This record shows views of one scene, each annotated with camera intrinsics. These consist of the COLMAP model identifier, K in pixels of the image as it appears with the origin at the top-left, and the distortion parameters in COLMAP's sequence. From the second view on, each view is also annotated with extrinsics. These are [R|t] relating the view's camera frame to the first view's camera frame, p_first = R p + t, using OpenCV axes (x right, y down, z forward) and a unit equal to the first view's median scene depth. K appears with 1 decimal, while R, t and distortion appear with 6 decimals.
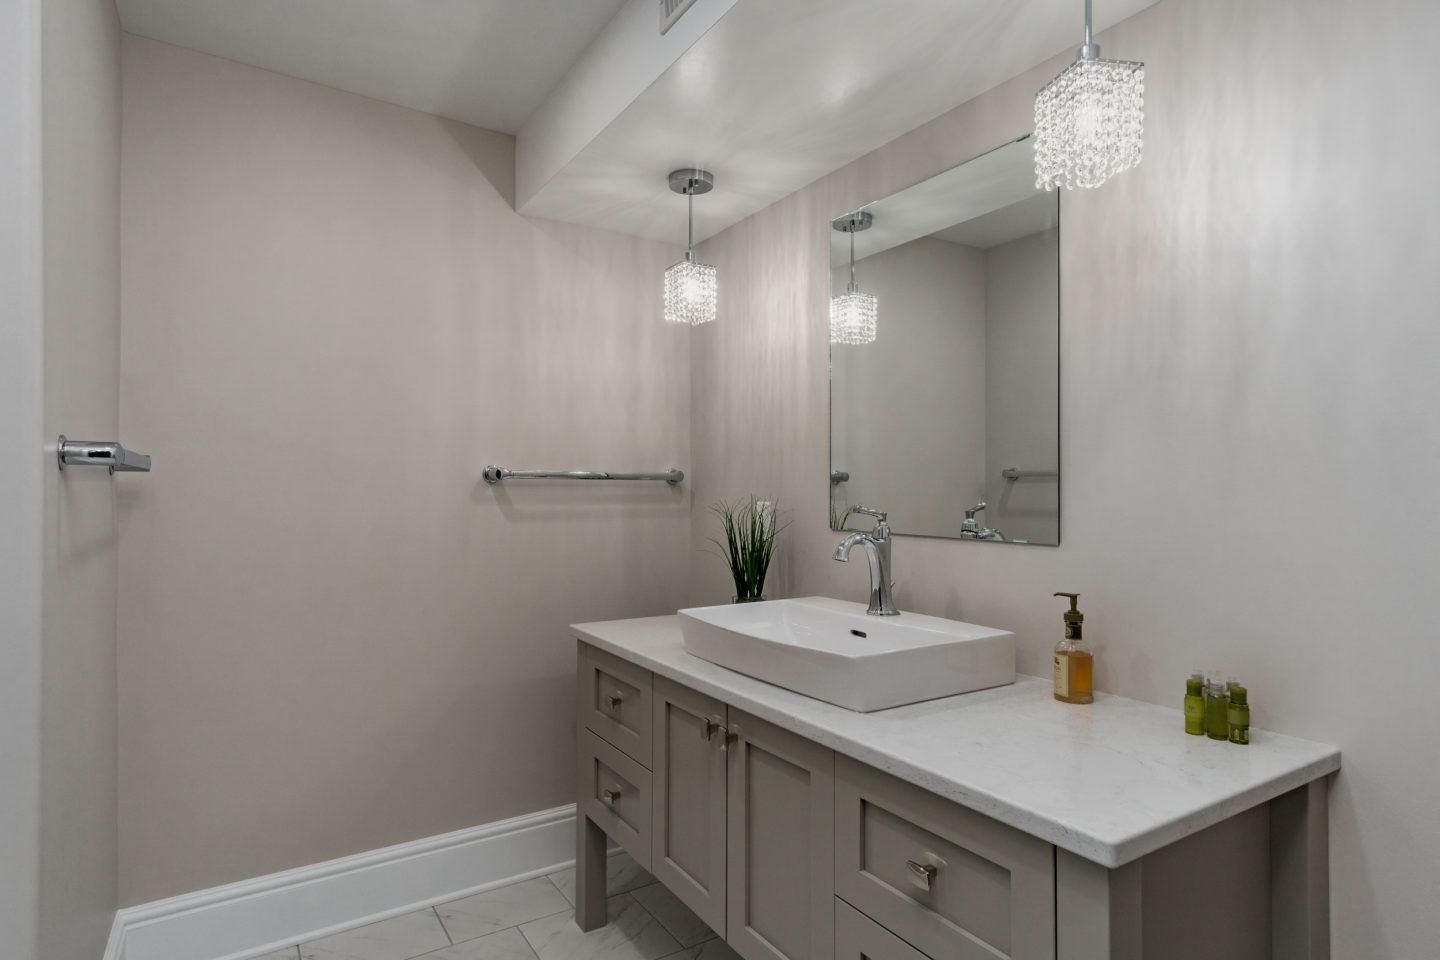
lens RADIAL K [[775.4, 0, 718.8], [0, 775.4, 466.4], [0, 0, 1]] dist [0.001840, 0.000475]
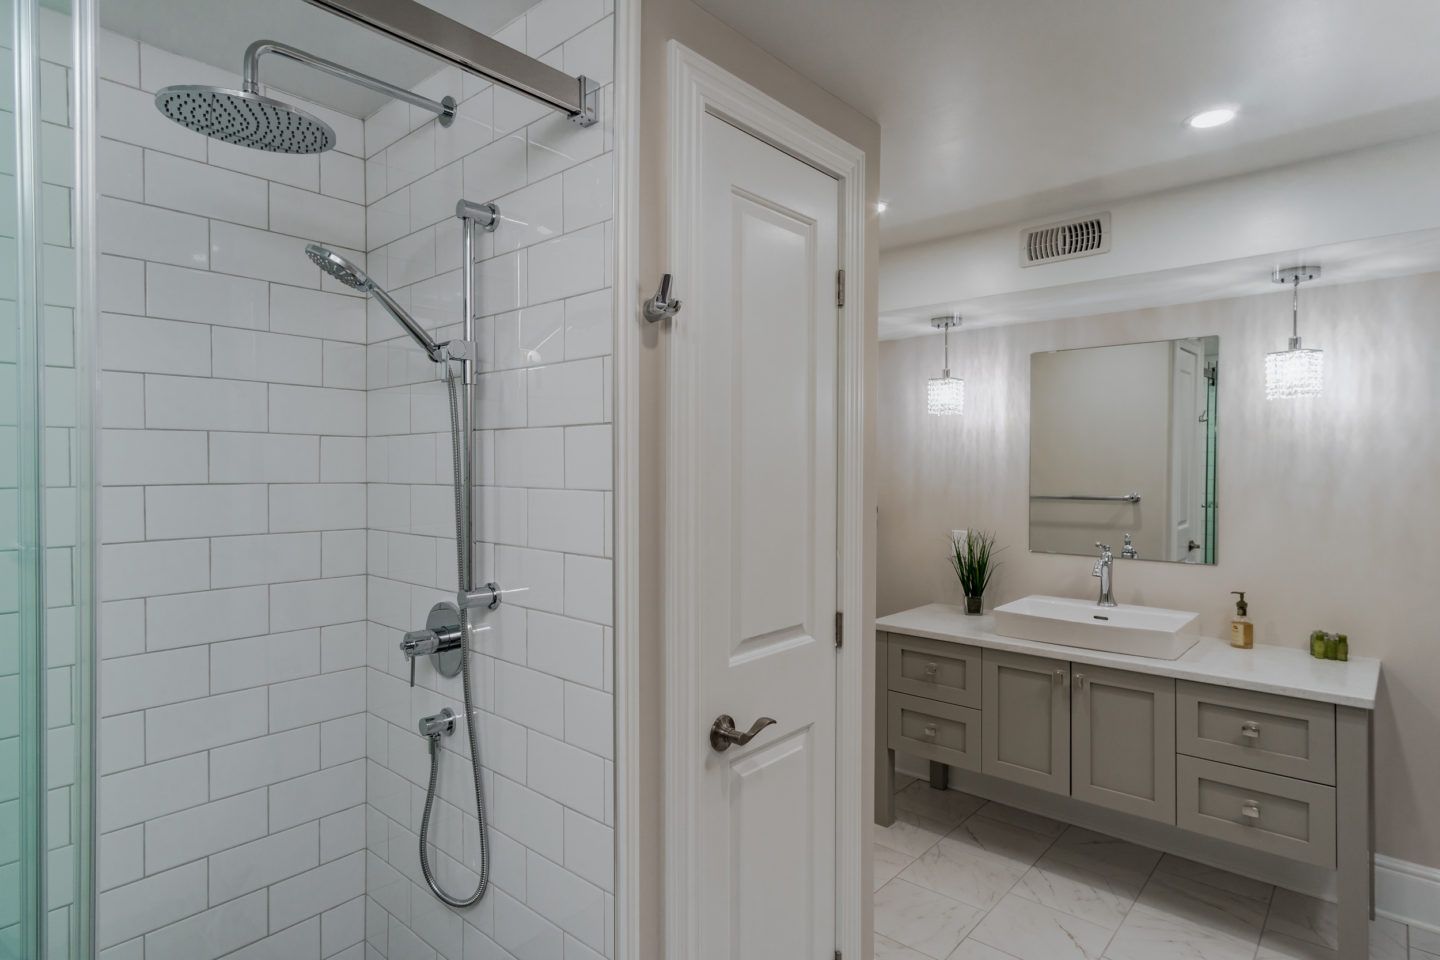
lens RADIAL K [[783.3, 0, 720.5], [0, 783.3, 447.1], [0, 0, 1]] dist [0.002994, 0.000953]
pose [[0.963287, 0.008848, 0.268328, -1.326676], [-0.009193, 0.999958, 0.000029, -0.185903], [-0.268316, -0.002495, 0.963328, -0.533190]]
